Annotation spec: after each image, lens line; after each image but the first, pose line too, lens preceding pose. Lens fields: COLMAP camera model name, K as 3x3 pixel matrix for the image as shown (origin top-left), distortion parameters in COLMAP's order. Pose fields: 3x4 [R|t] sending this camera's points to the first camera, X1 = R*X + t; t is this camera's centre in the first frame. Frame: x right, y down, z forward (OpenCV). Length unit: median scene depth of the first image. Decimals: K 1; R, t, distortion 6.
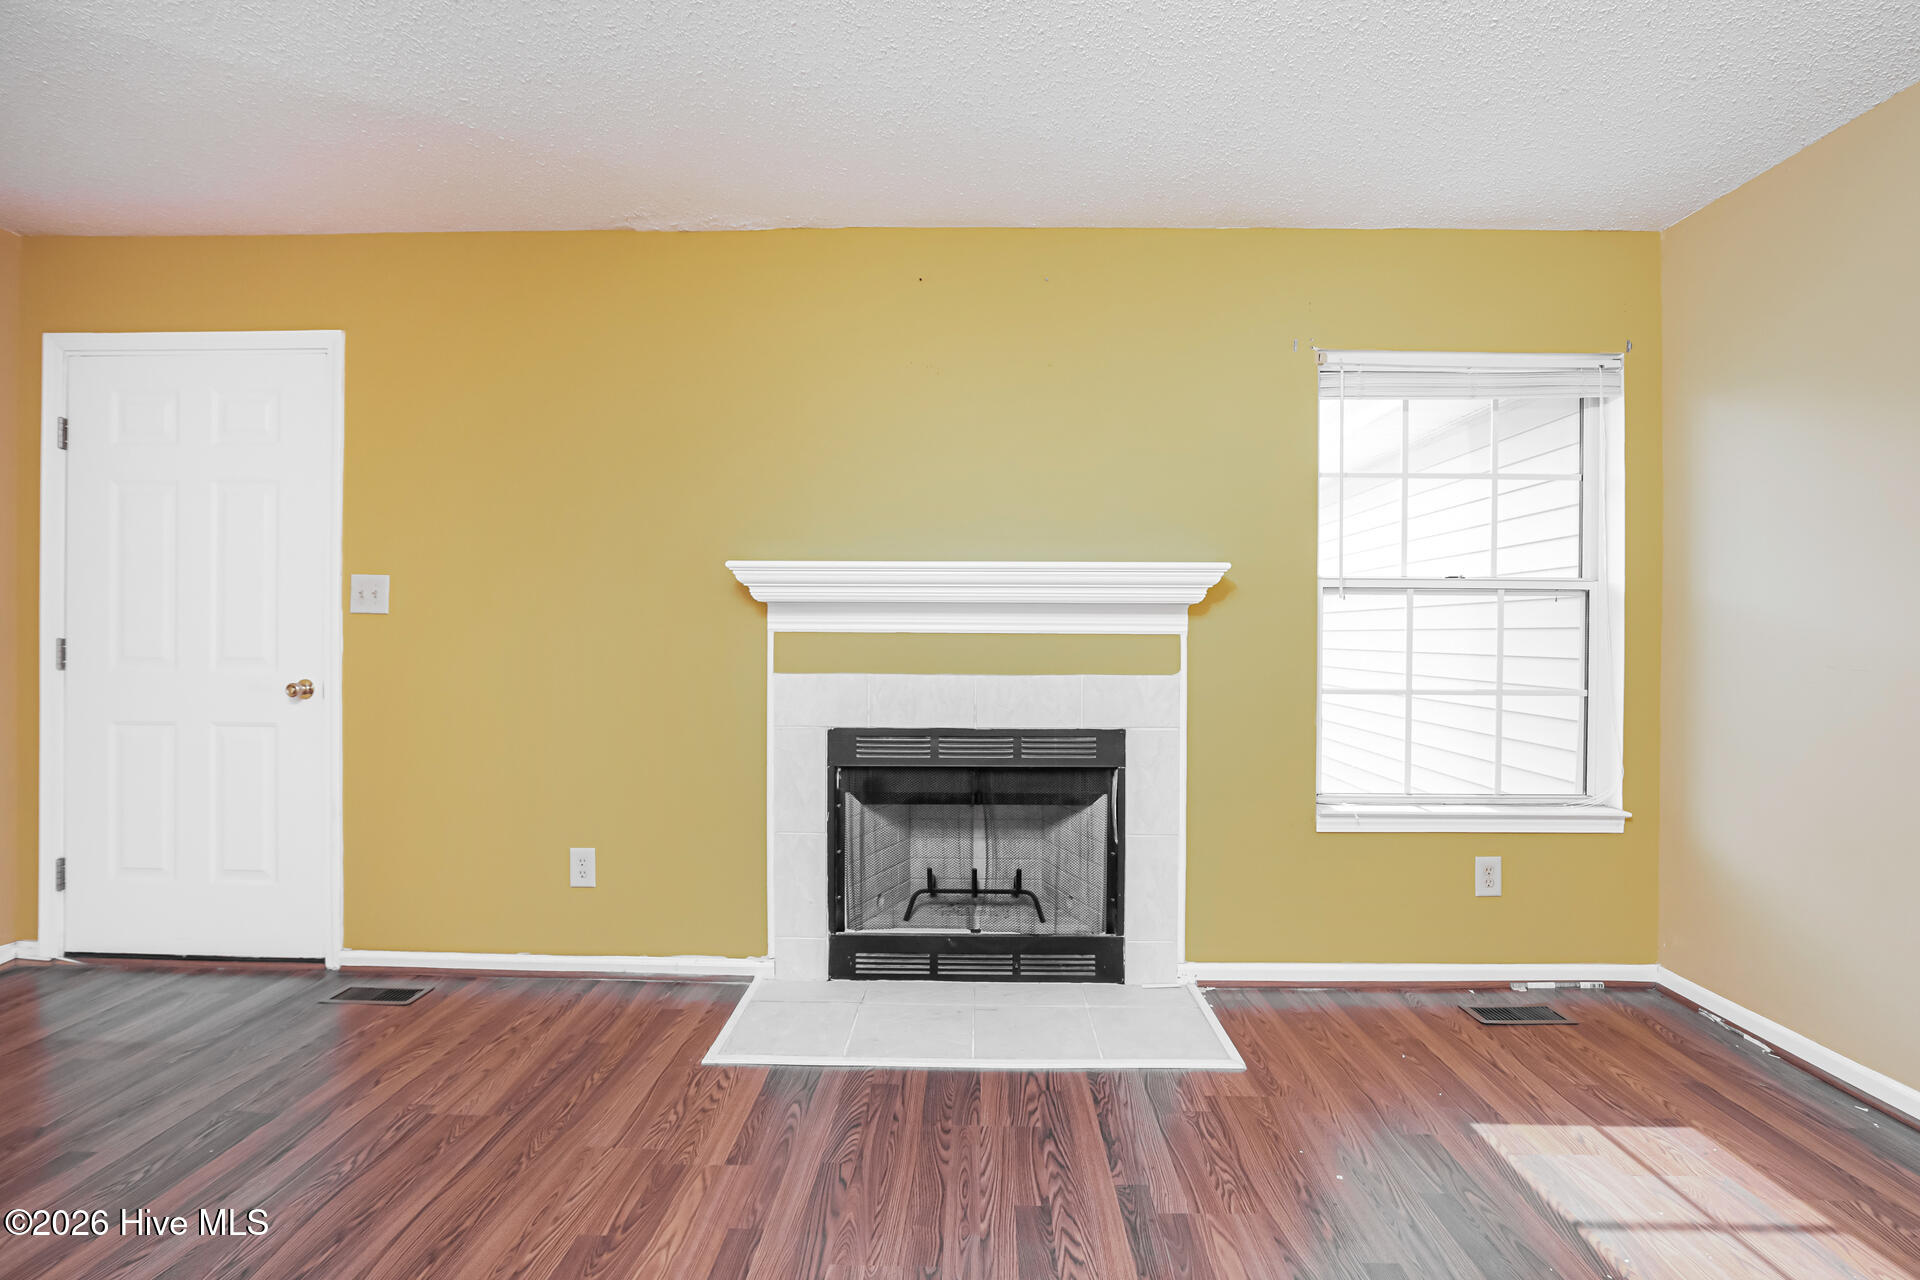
lens RADIAL K [[870.2, 0, 962.0], [0, 870.2, 633.5], [0, 0, 1]] dist [-0.033424, 0.009884]
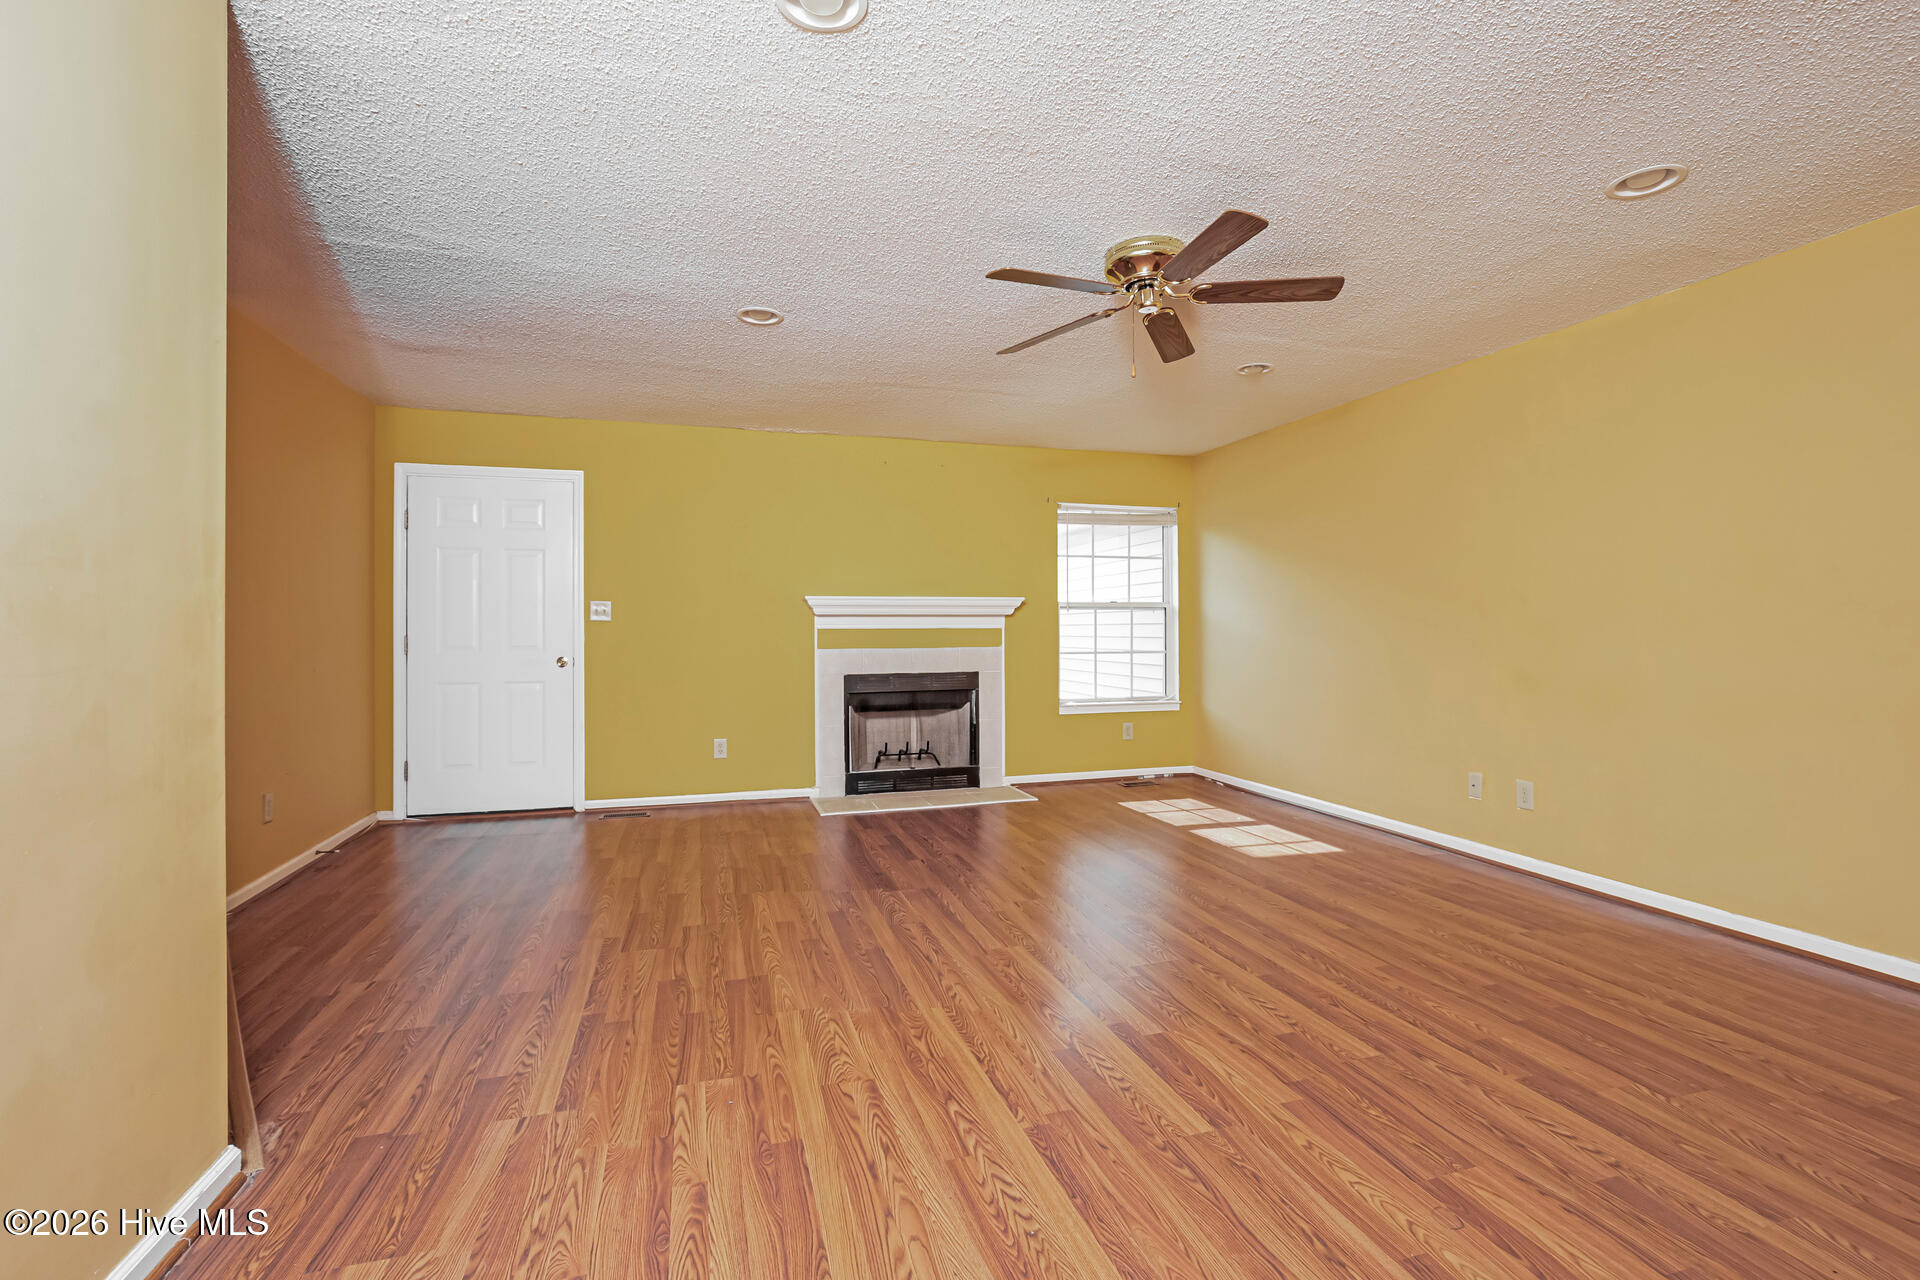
lens RADIAL K [[874.0, 0, 955.6], [0, 874.0, 623.1], [0, 0, 1]] dist [-0.007765, -0.000073]
pose [[0.952287, -0.007938, 0.305101, -0.536990], [0.010672, 0.999916, -0.007292, 0.003056], [-0.305018, 0.010200, 0.952292, -1.084739]]
